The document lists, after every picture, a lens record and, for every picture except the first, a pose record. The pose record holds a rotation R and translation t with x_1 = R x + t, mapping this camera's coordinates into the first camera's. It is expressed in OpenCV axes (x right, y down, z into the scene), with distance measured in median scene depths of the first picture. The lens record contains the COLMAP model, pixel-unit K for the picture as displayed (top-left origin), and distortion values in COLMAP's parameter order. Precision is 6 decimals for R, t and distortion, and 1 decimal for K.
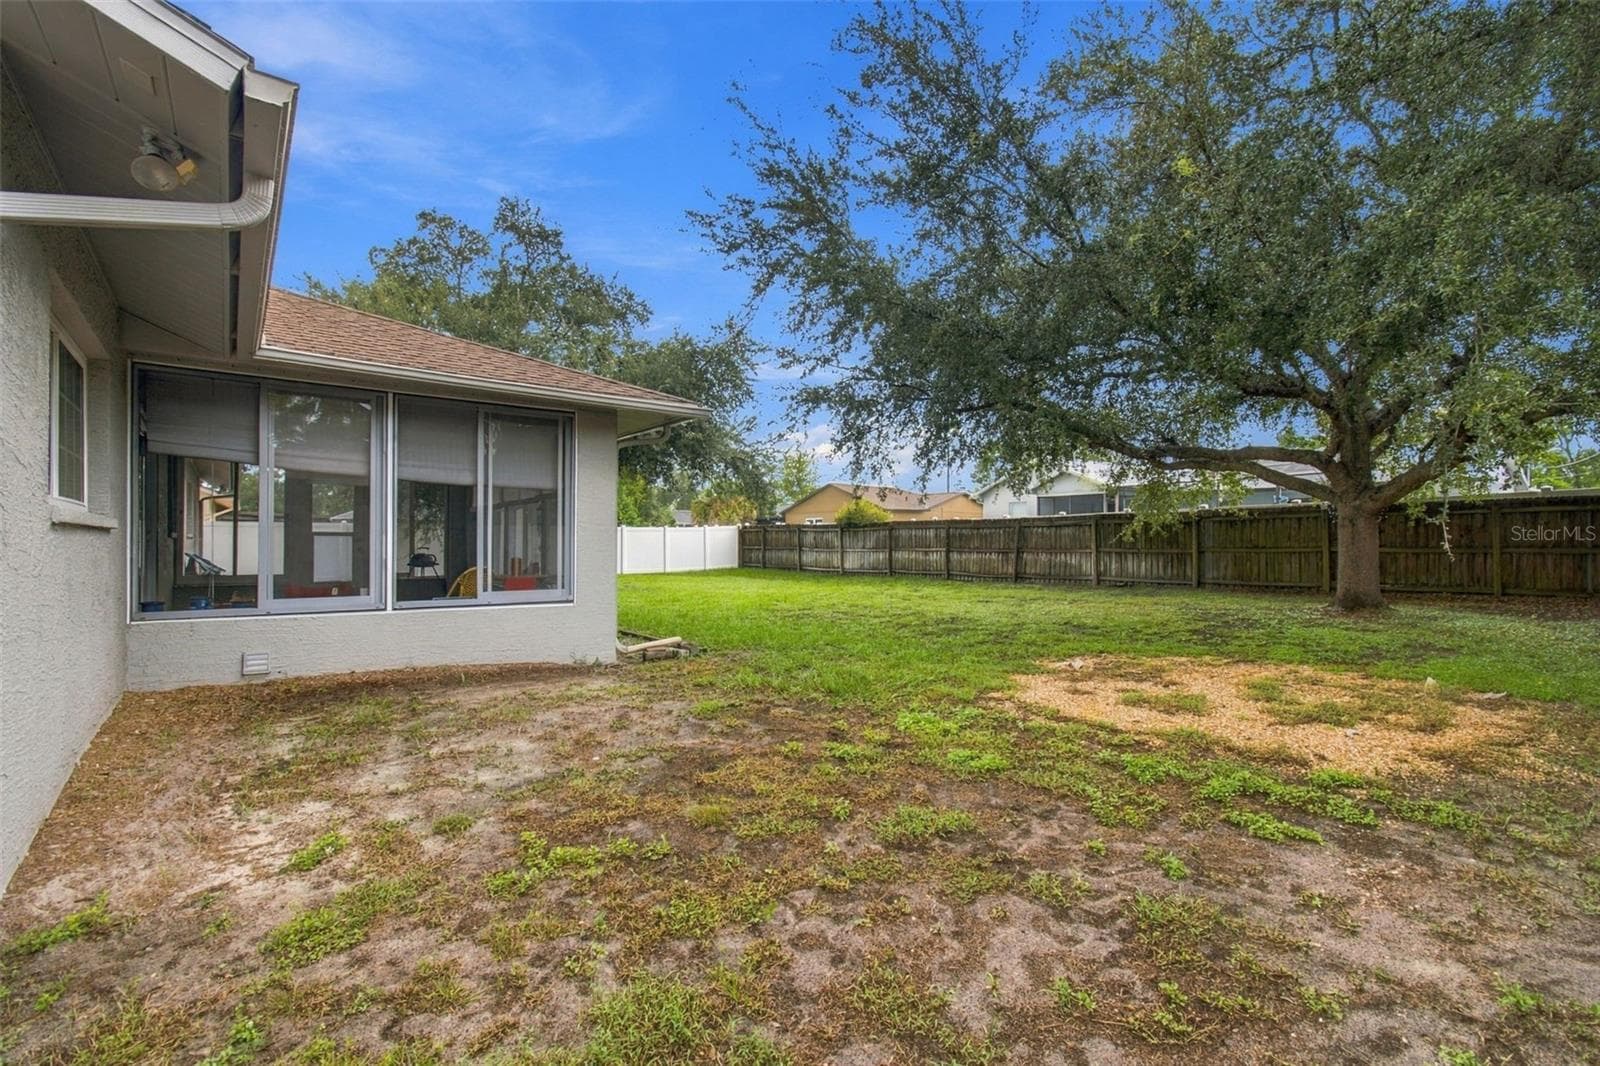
lens RADIAL K [[734.4, 0, 800.0], [0, 734.4, 533.0], [0, 0, 1]] dist [-0.026420, 0.041345]
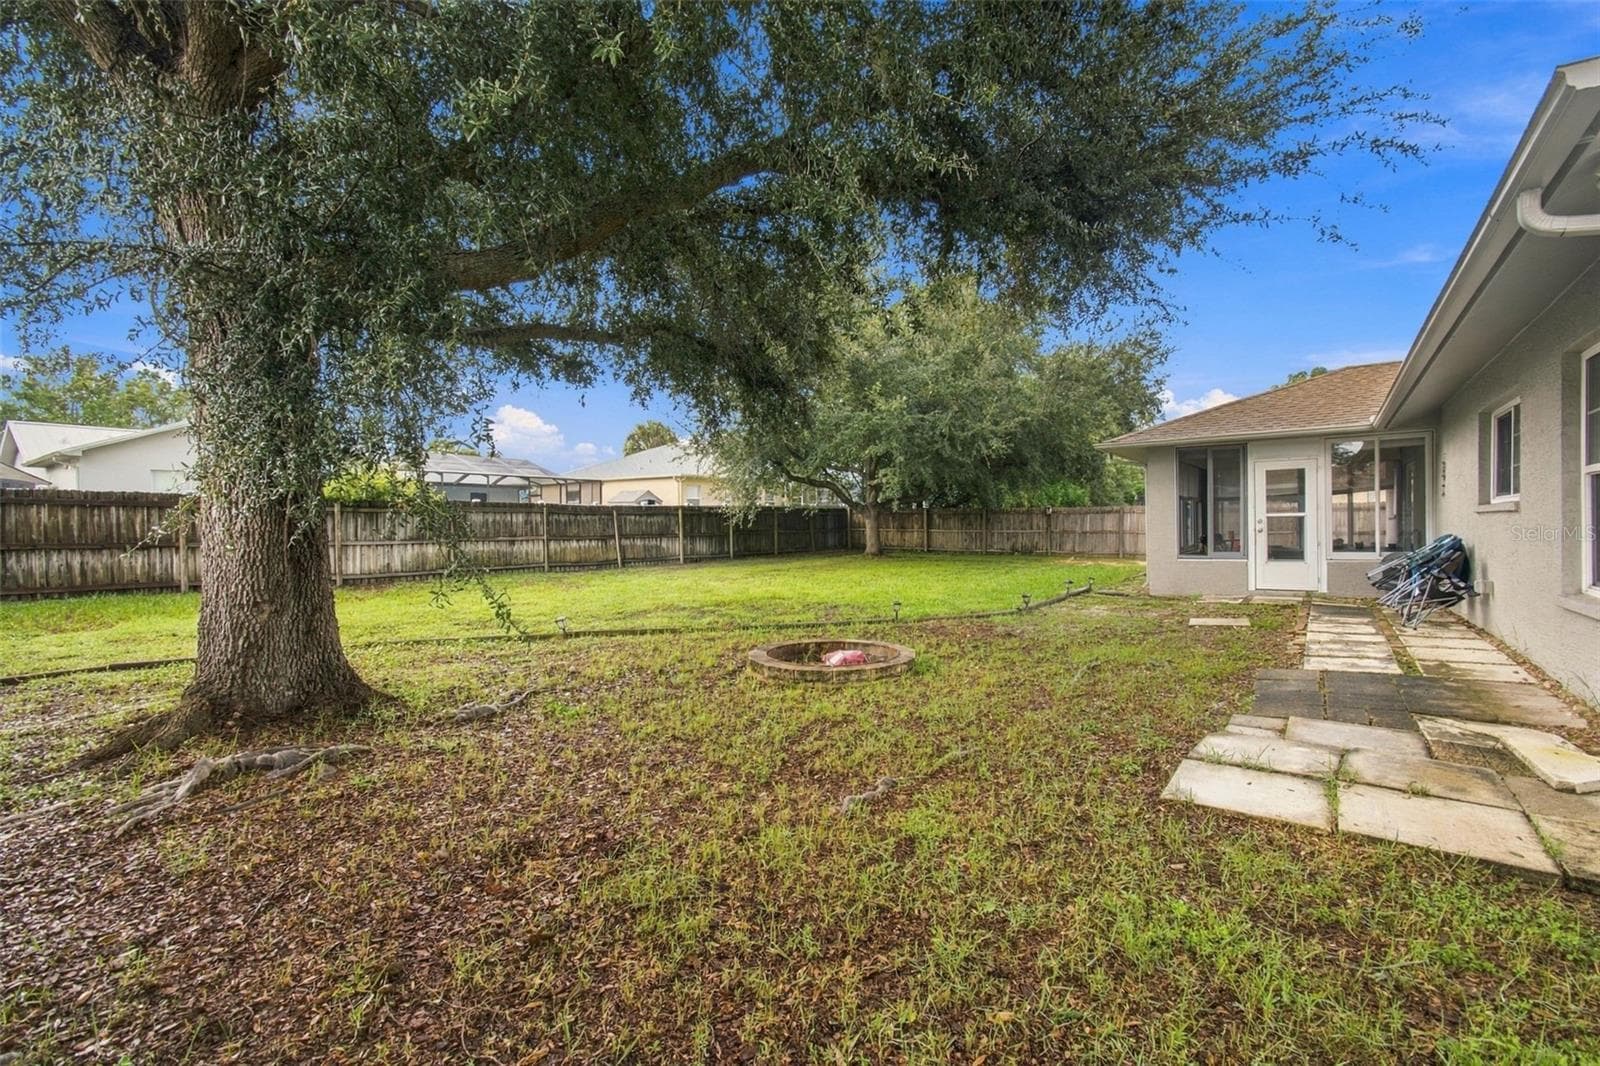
lens RADIAL K [[734.4, 0, 800.0], [0, 734.4, 533.0], [0, 0, 1]] dist [-0.026420, 0.041345]
pose [[-0.295873, -0.003699, 0.955220, -0.770839], [-0.007697, 0.999969, 0.001488, 0.014103], [-0.955196, -0.006913, -0.295892, 1.039063]]
